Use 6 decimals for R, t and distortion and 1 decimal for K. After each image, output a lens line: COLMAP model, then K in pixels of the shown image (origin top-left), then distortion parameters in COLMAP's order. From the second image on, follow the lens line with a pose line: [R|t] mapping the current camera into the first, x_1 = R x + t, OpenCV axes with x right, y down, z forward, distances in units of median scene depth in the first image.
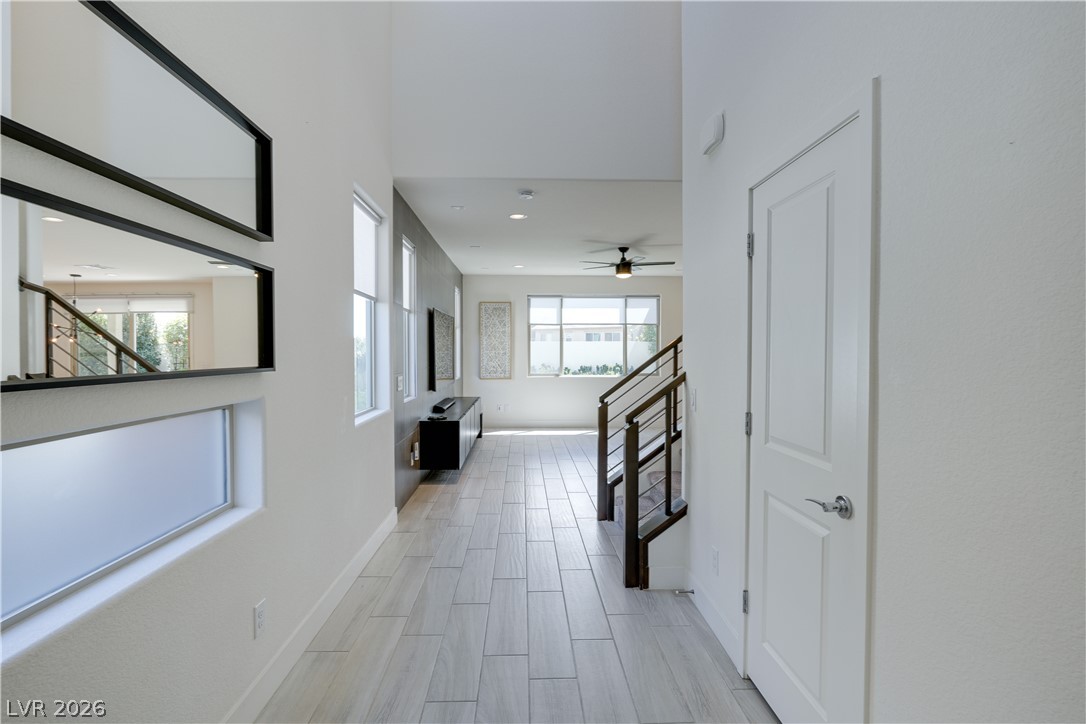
lens RADIAL K [[523.7, 0, 539.9], [0, 523.7, 359.0], [0, 0, 1]] dist [-0.013297, -0.001502]
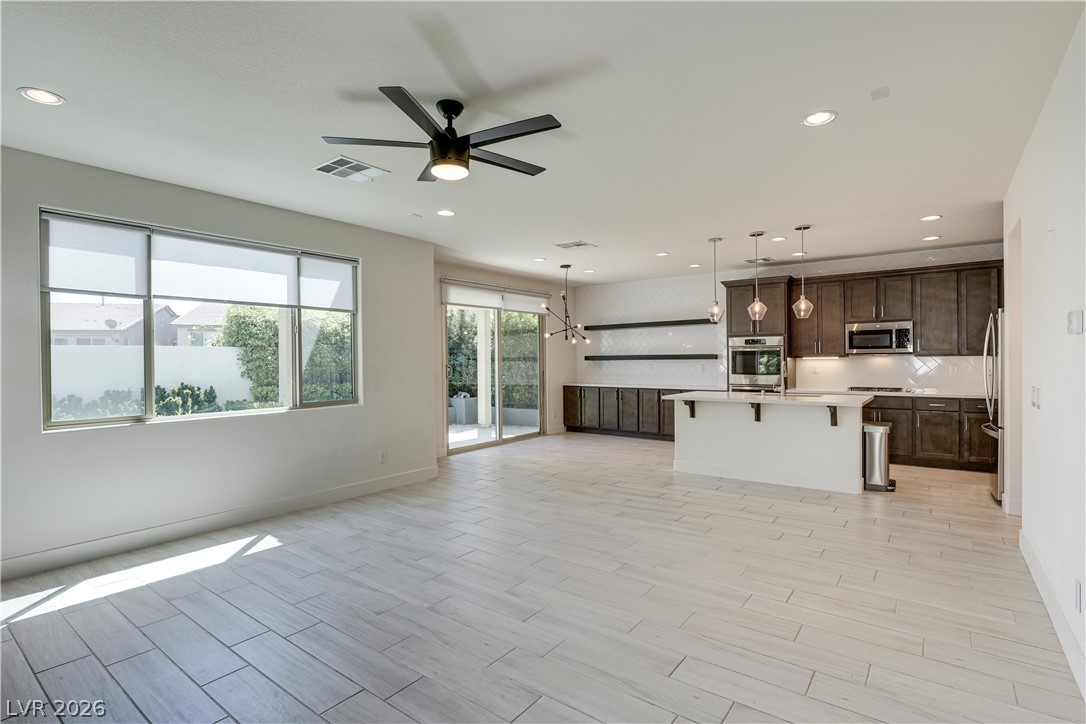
lens RADIAL K [[523.7, 0, 539.0], [0, 523.7, 357.3], [0, 0, 1]] dist [-0.013297, -0.001502]
pose [[0.636280, -0.001637, 0.771457, -0.080424], [0.021572, 0.999644, -0.015671, -0.004551], [-0.771157, 0.026613, 0.636089, 0.497513]]
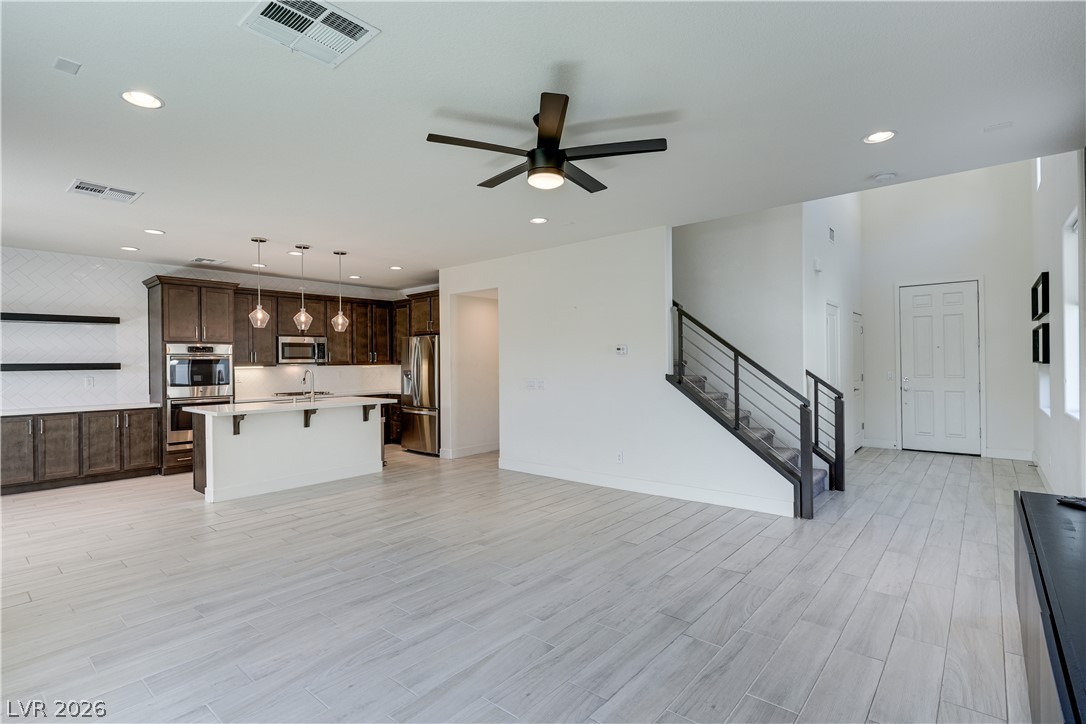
lens RADIAL K [[523.7, 0, 543.3], [0, 523.7, 363.5], [0, 0, 1]] dist [-0.013297, -0.001502]
pose [[-0.734966, 0.008434, 0.678052, -0.087638], [0.023604, 0.999635, 0.013151, -0.012674], [-0.677693, 0.025670, -0.734897, 0.968914]]
